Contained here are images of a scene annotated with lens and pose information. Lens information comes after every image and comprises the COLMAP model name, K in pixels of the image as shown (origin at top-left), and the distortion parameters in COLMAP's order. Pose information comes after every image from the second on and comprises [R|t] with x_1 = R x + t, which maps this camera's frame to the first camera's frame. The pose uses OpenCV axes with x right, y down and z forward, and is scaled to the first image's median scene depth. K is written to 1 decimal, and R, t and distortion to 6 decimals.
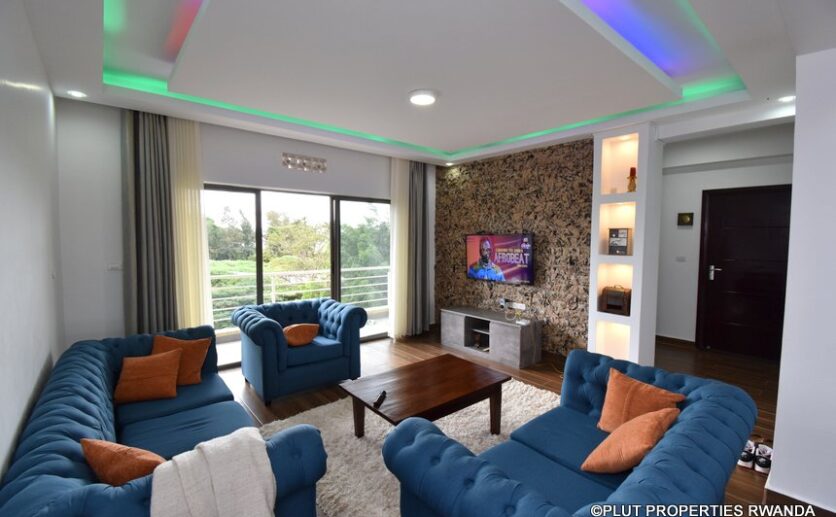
lens RADIAL K [[369.2, 0, 411.5], [0, 369.2, 260.0], [0, 0, 1]] dist [-0.000771, -0.012829]
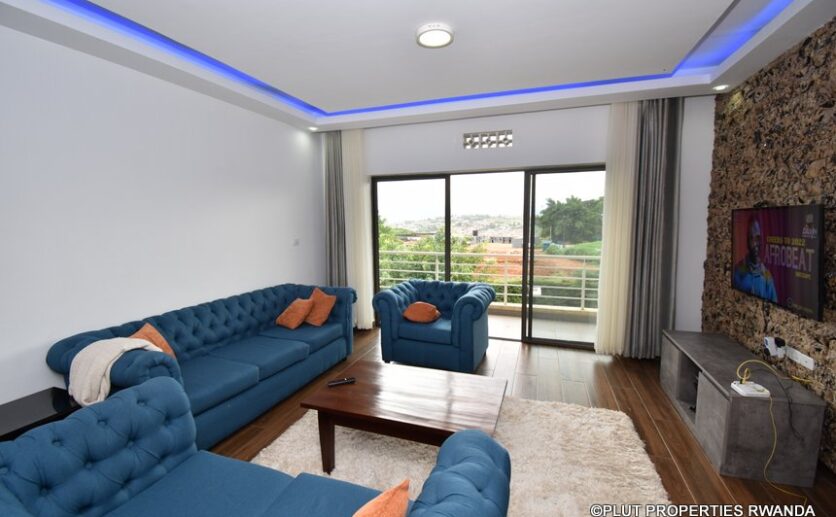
lens RADIAL K [[369.2, 0, 411.5], [0, 369.2, 260.0], [0, 0, 1]] dist [-0.000771, -0.012829]
pose [[0.497164, 0.083884, -0.863592, 0.428275], [-0.038444, 0.996468, 0.074659, -0.017266], [0.866804, -0.003918, 0.498633, 0.335998]]
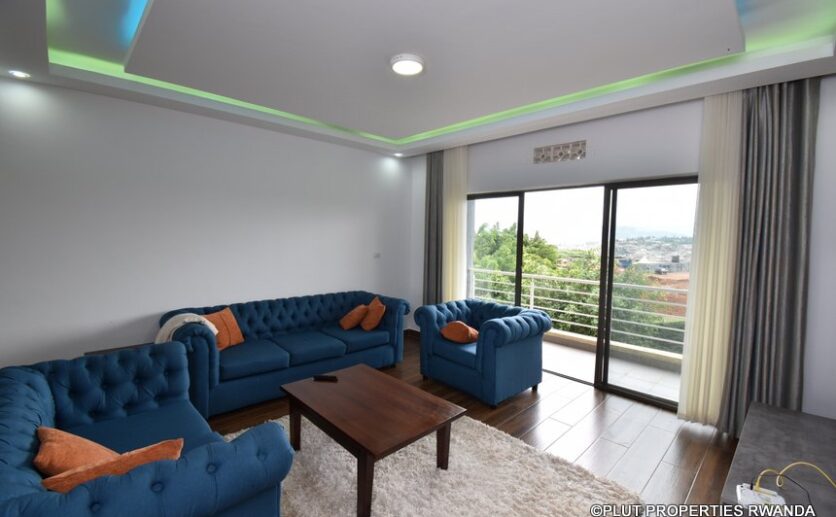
lens RADIAL K [[369.2, 0, 411.5], [0, 369.2, 260.0], [0, 0, 1]] dist [-0.000771, -0.012829]
pose [[0.058734, 0.059277, -0.996512, 0.525366], [-0.077806, 0.995471, 0.054630, -0.032892], [0.995237, 0.074326, 0.063080, 0.584913]]
